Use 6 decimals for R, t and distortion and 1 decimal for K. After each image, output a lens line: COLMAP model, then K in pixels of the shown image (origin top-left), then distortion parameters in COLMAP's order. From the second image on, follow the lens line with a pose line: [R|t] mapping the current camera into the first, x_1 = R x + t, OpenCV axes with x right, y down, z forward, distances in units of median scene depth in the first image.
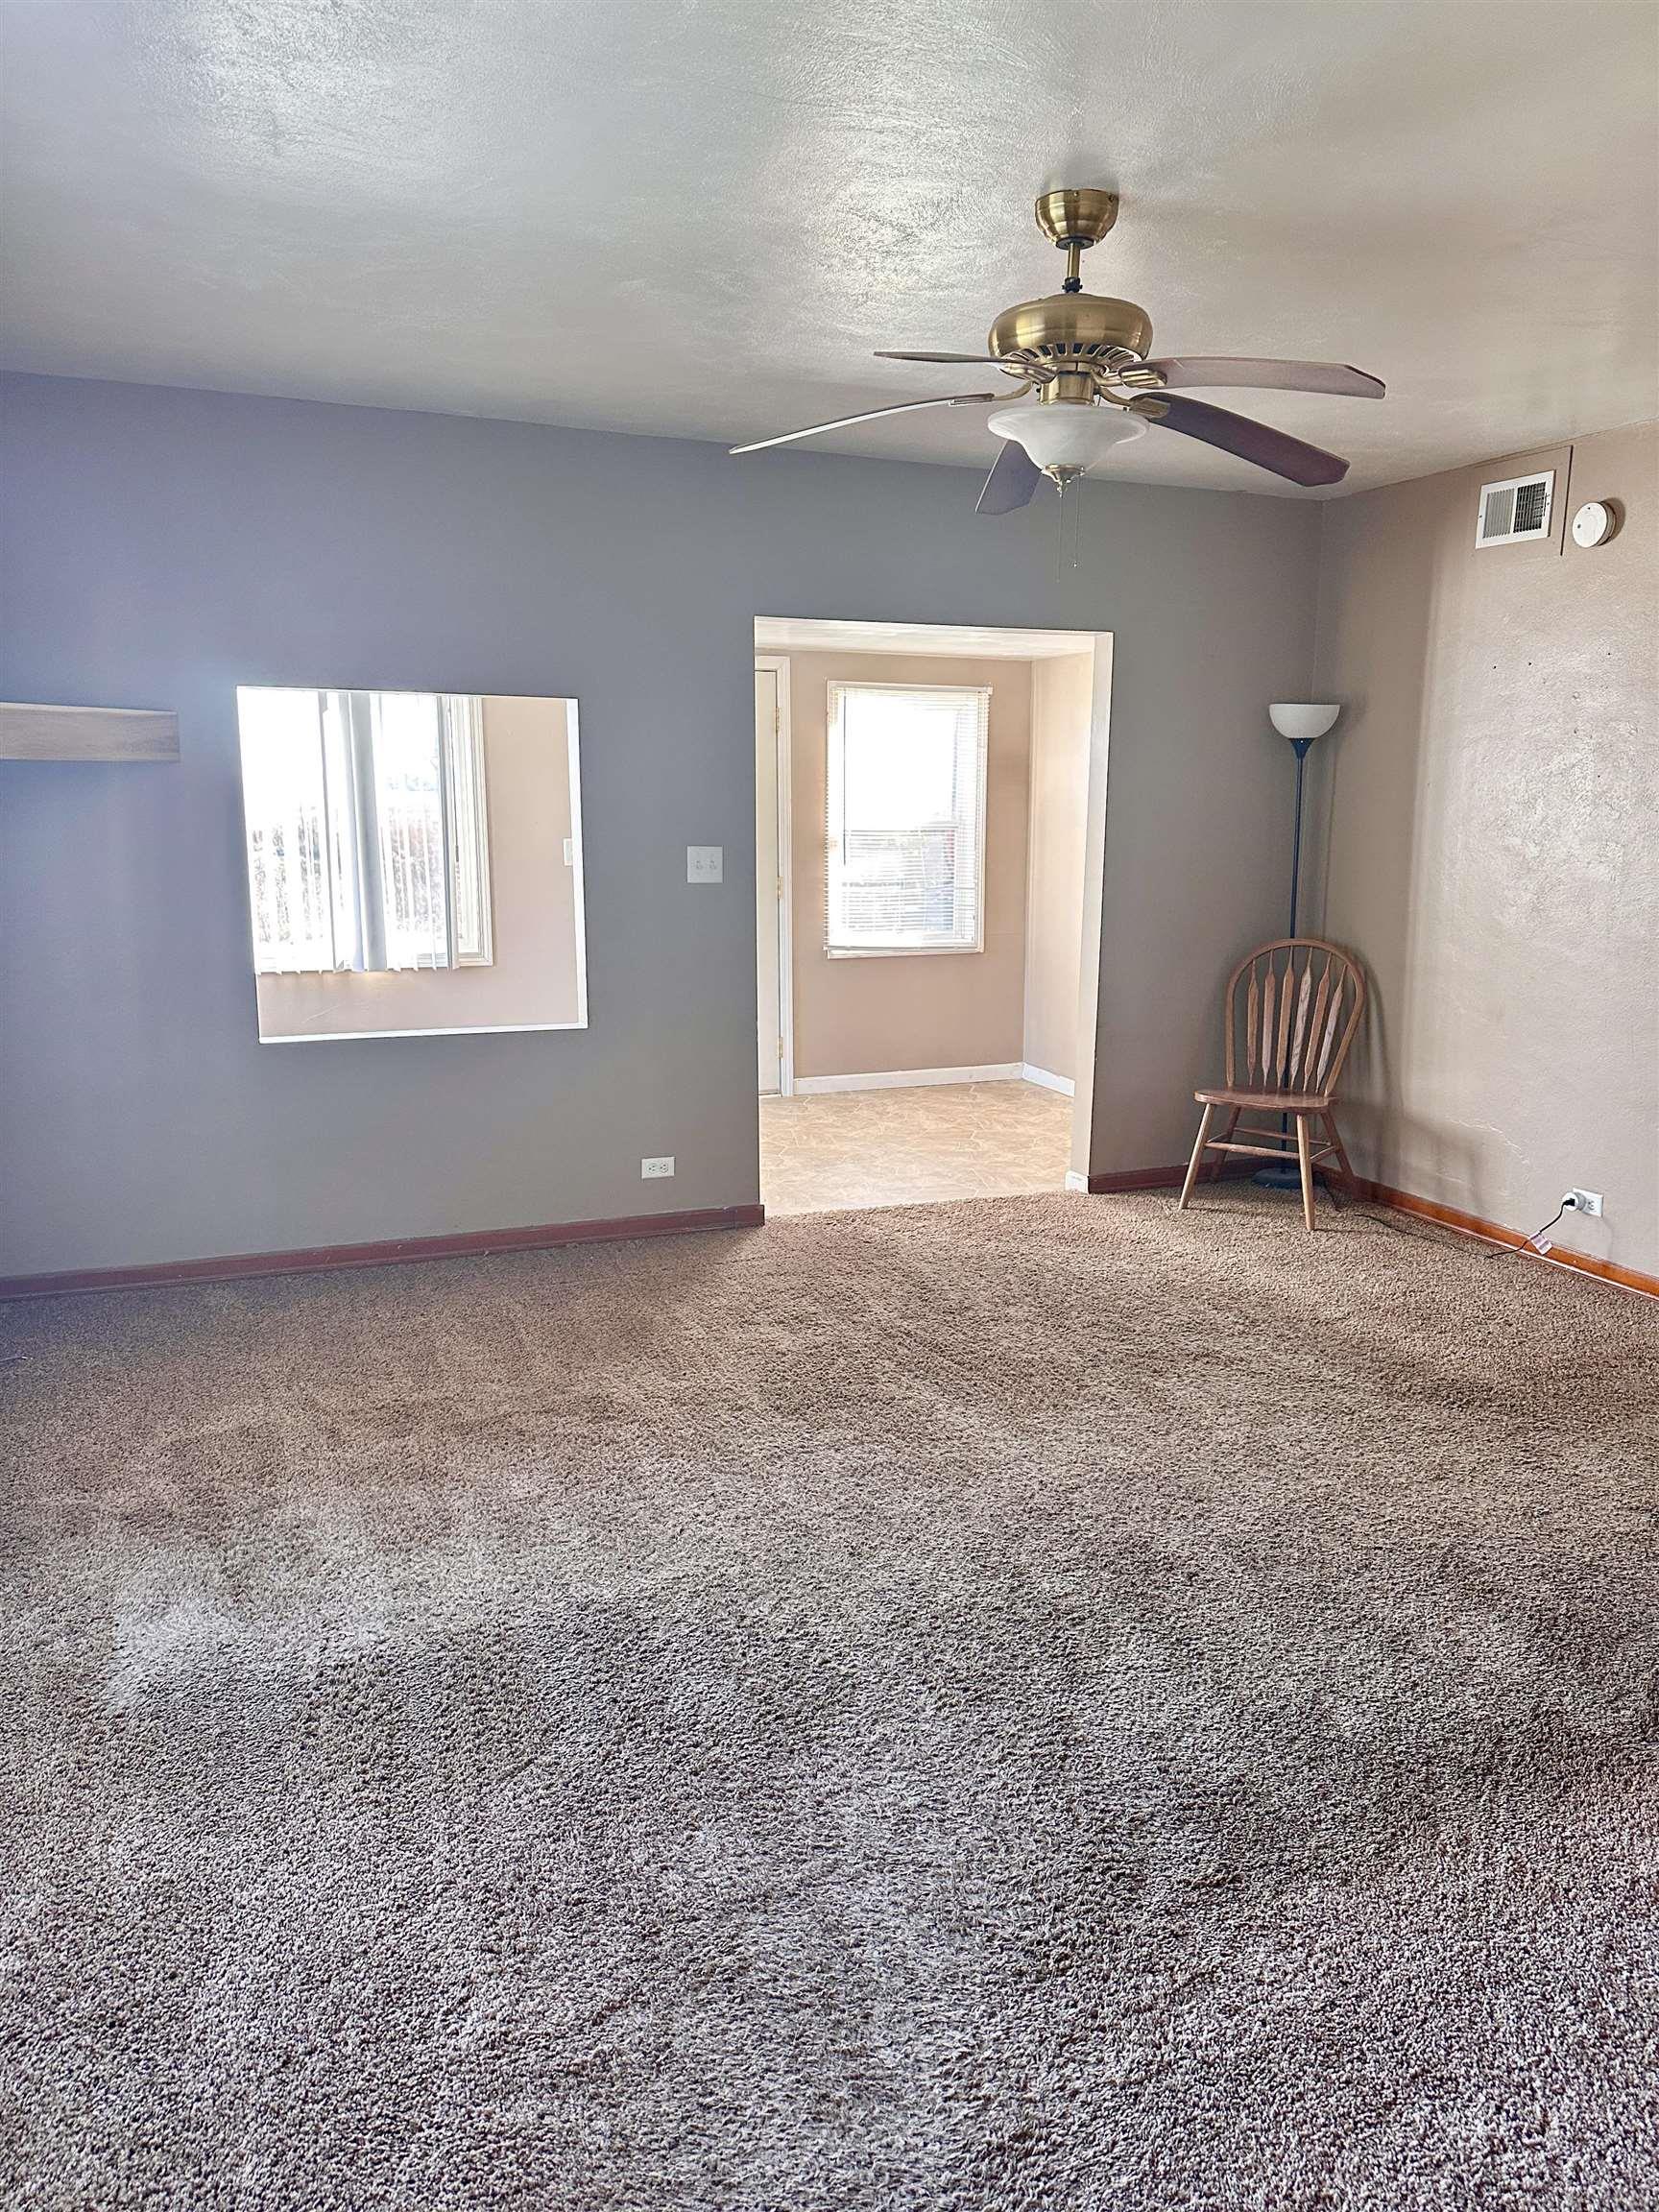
lens RADIAL K [[1564.9, 0, 824.1], [0, 1564.9, 1089.3], [0, 0, 1]] dist [0.184773, -0.309023]
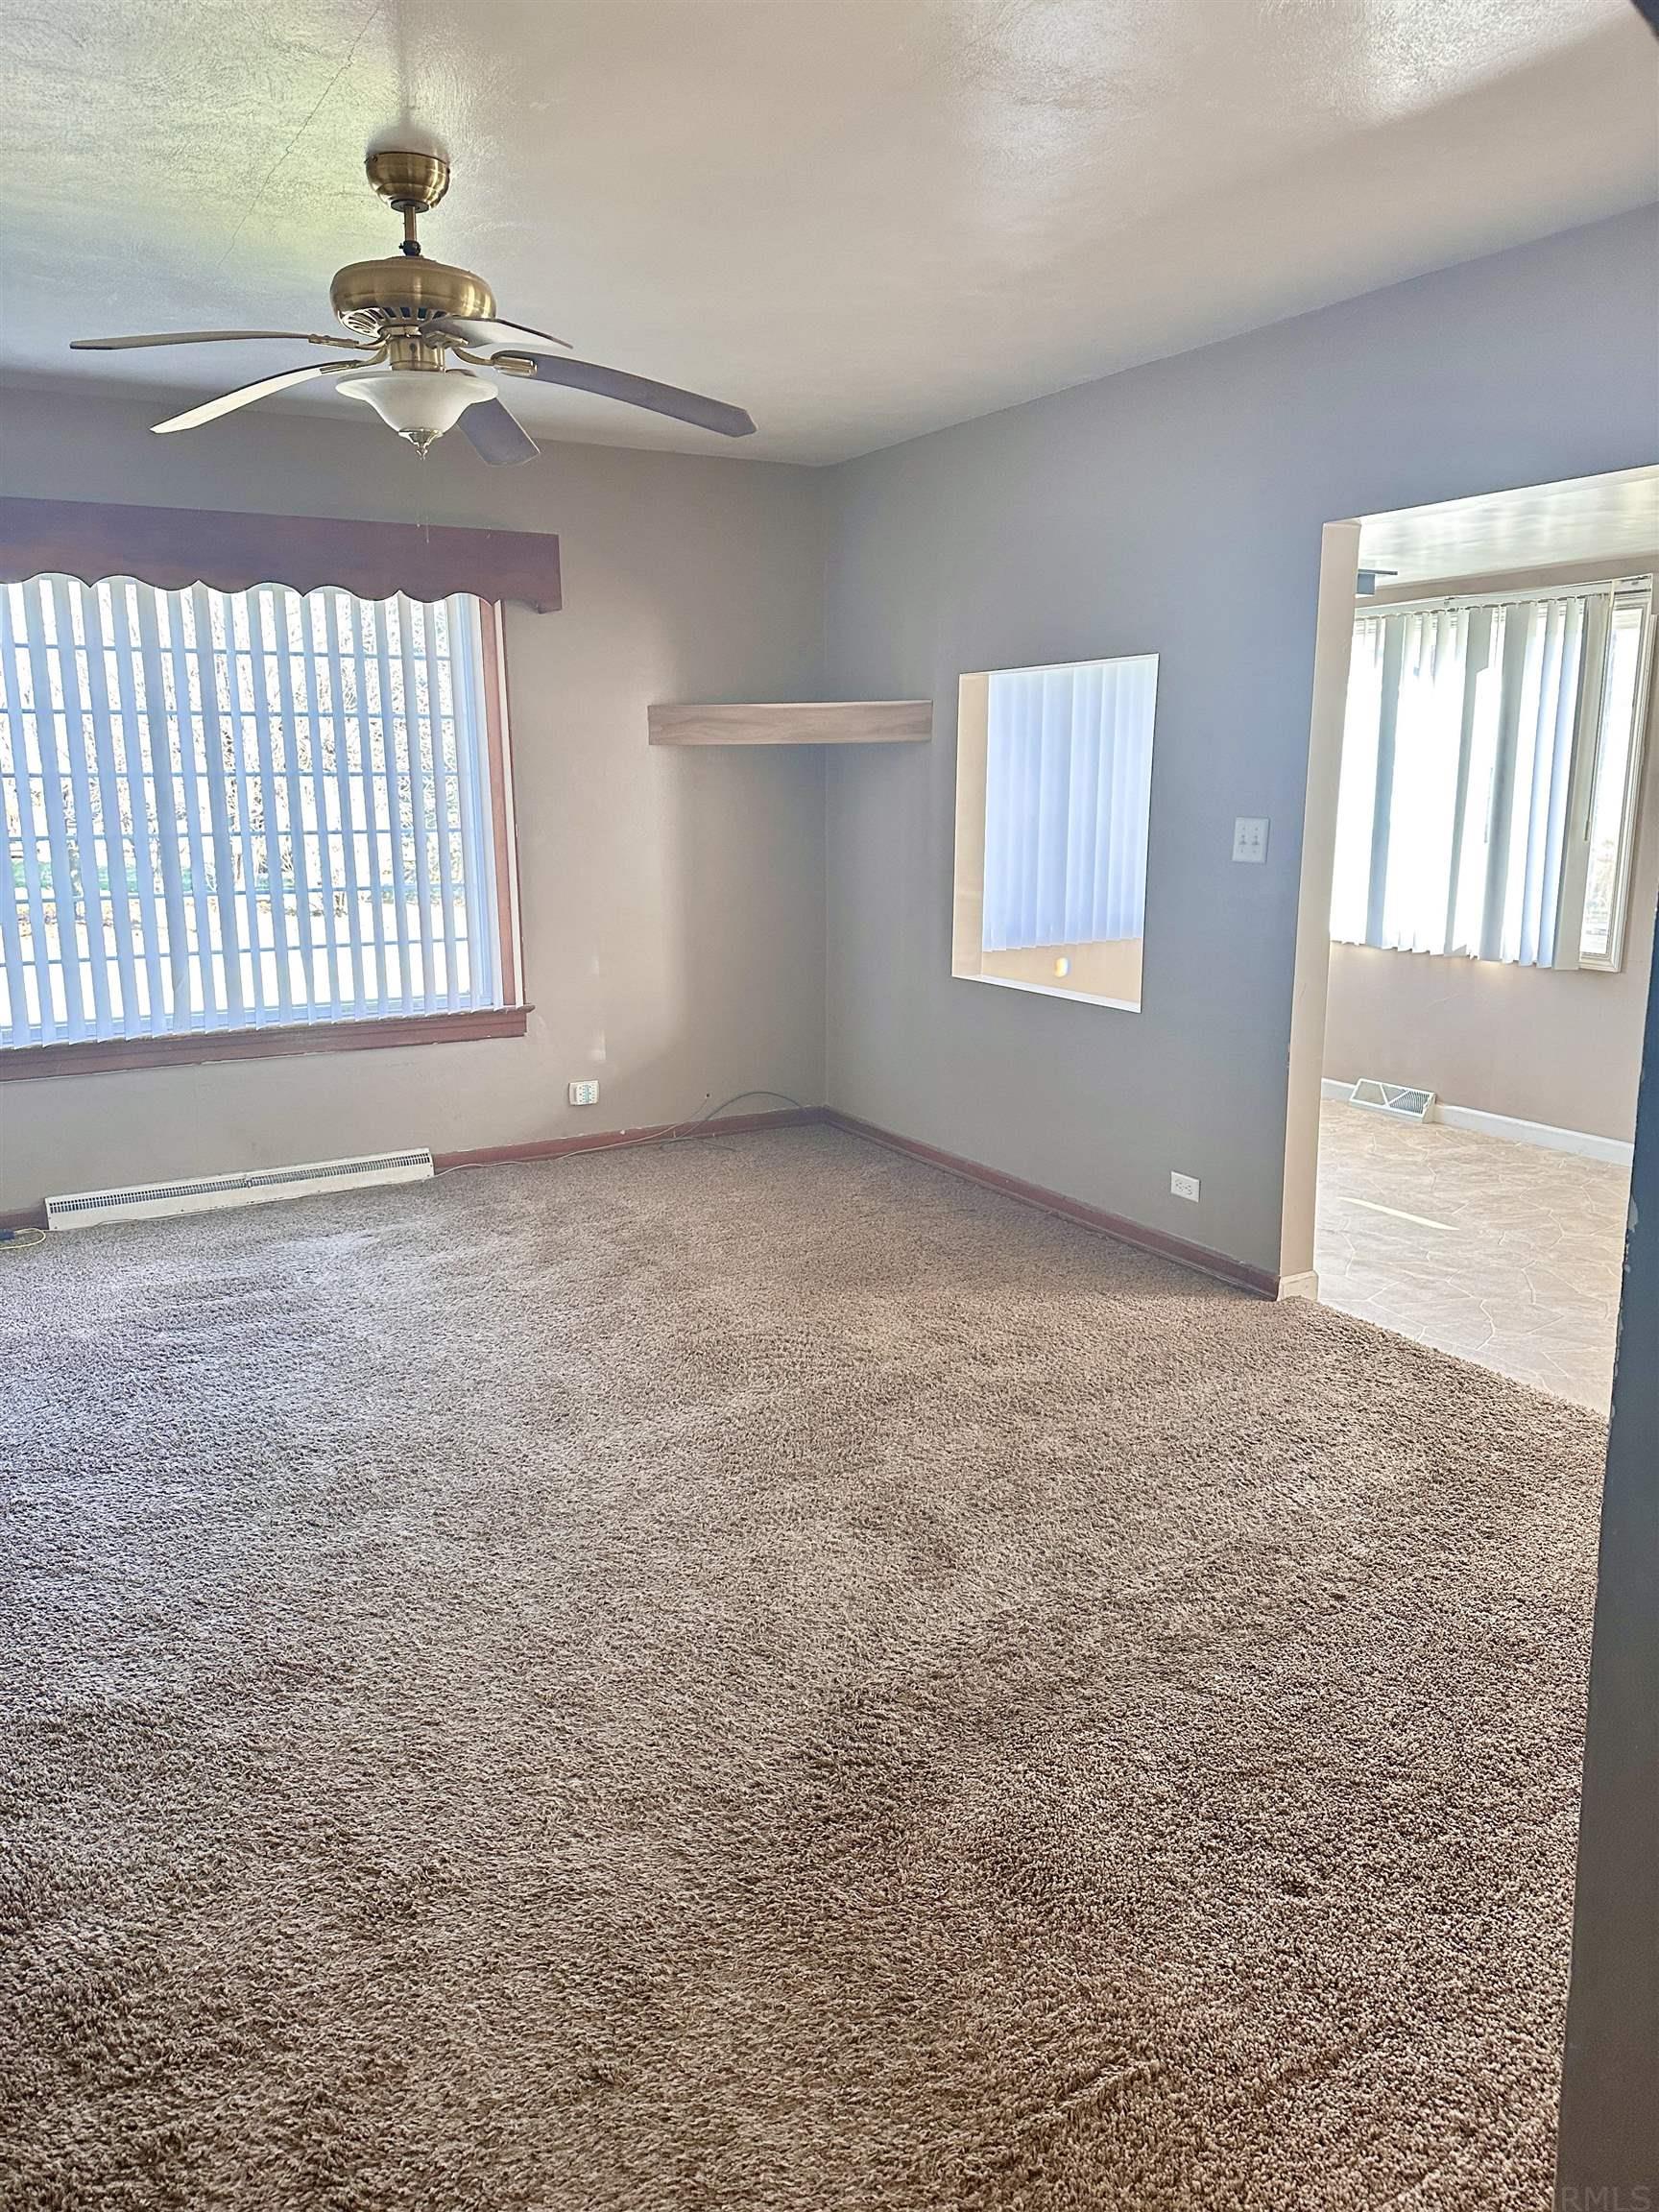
lens RADIAL K [[1564.9, 0, 824.1], [0, 1564.9, 1089.3], [0, 0, 1]] dist [0.184773, -0.309023]
pose [[0.135601, 0.196851, -0.971011, 0.952013], [-0.181417, 0.968426, 0.170993, -0.156205], [0.974013, 0.152971, 0.167031, 0.868862]]
